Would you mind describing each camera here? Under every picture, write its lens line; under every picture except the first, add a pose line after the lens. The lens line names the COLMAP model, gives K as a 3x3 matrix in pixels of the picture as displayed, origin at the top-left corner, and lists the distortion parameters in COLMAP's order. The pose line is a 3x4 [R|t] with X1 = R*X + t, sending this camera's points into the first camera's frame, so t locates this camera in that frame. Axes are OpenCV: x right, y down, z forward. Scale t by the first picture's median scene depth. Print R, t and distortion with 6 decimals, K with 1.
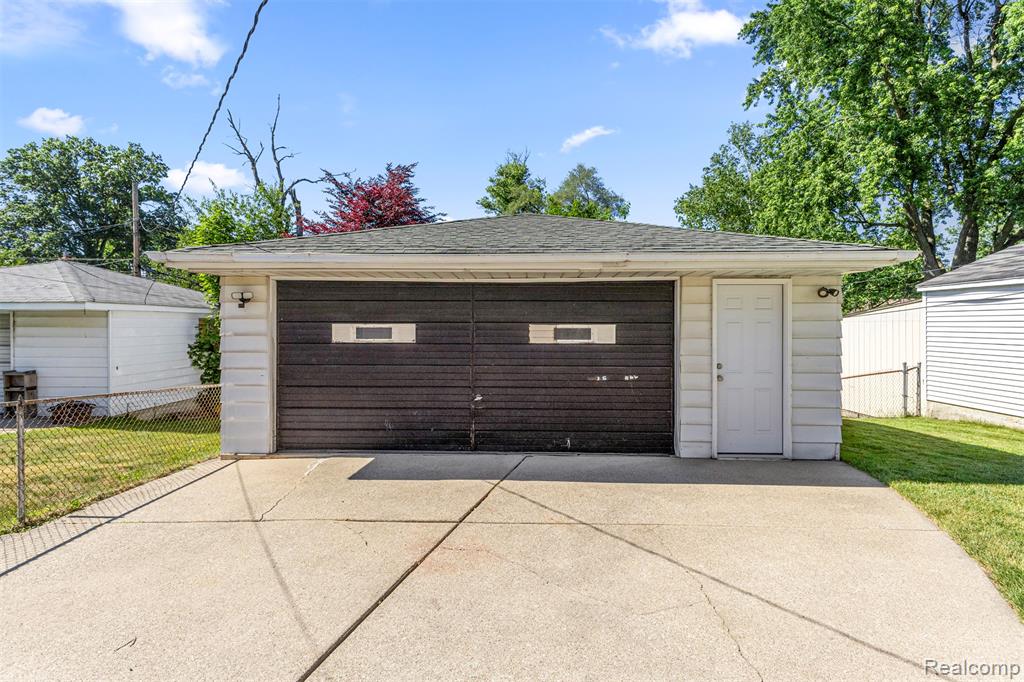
lens RADIAL K [[512.0, 0, 511.5], [0, 512.0, 331.5], [0, 0, 1]] dist [0.009019, -0.001351]
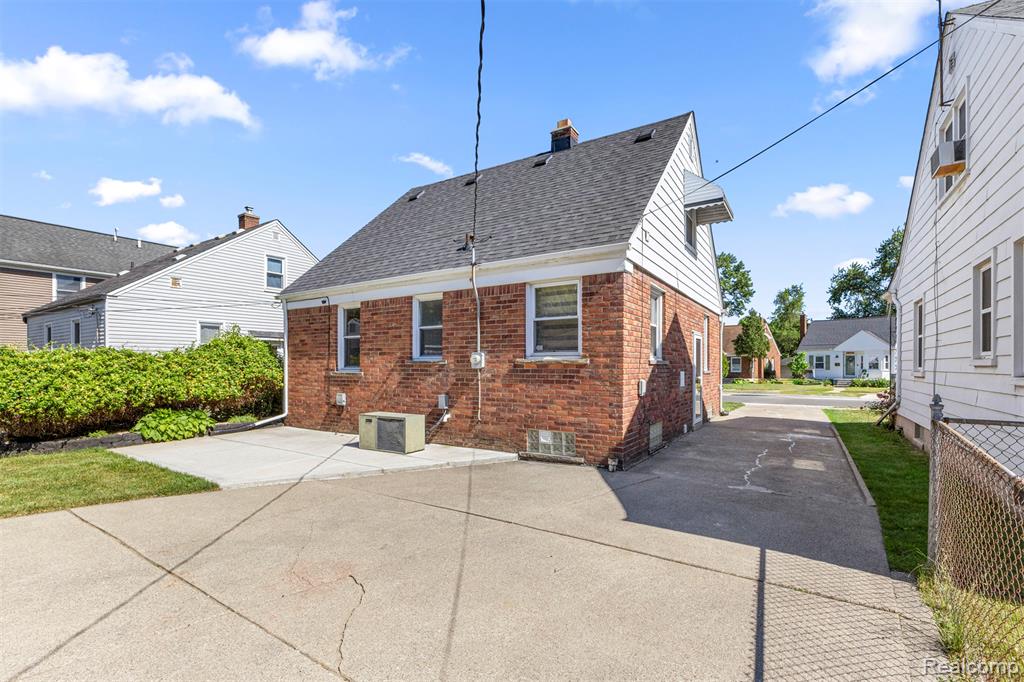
lens RADIAL K [[463.5, 0, 508.2], [0, 463.5, 367.2], [0, 0, 1]] dist [0.000129, -0.000010]
pose [[-0.843182, 0.000638, 0.537627, -0.536386], [0.008780, 0.999882, 0.012584, -0.004529], [-0.537556, 0.015331, -0.843089, 0.877571]]
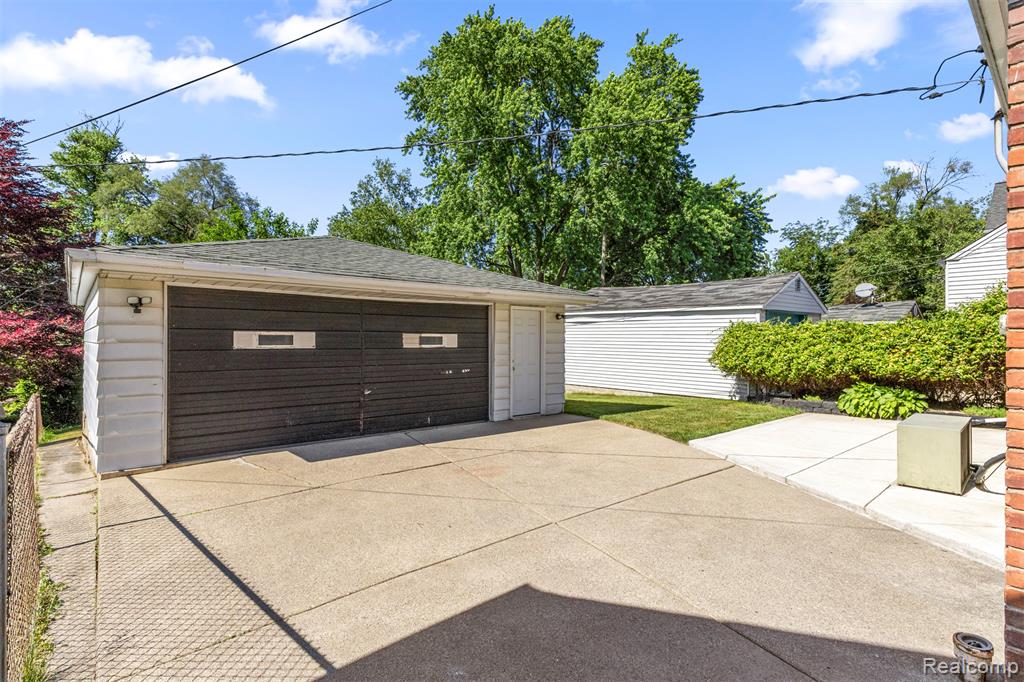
lens RADIAL K [[511.4, 0, 512.0], [0, 511.4, 341.0], [0, 0, 1]] dist [0.008384, -0.000424]
pose [[0.737491, -0.000578, 0.675357, -0.642506], [0.003909, 0.999987, -0.003413, 0.010897], [-0.675346, 0.005157, 0.737483, -0.158093]]
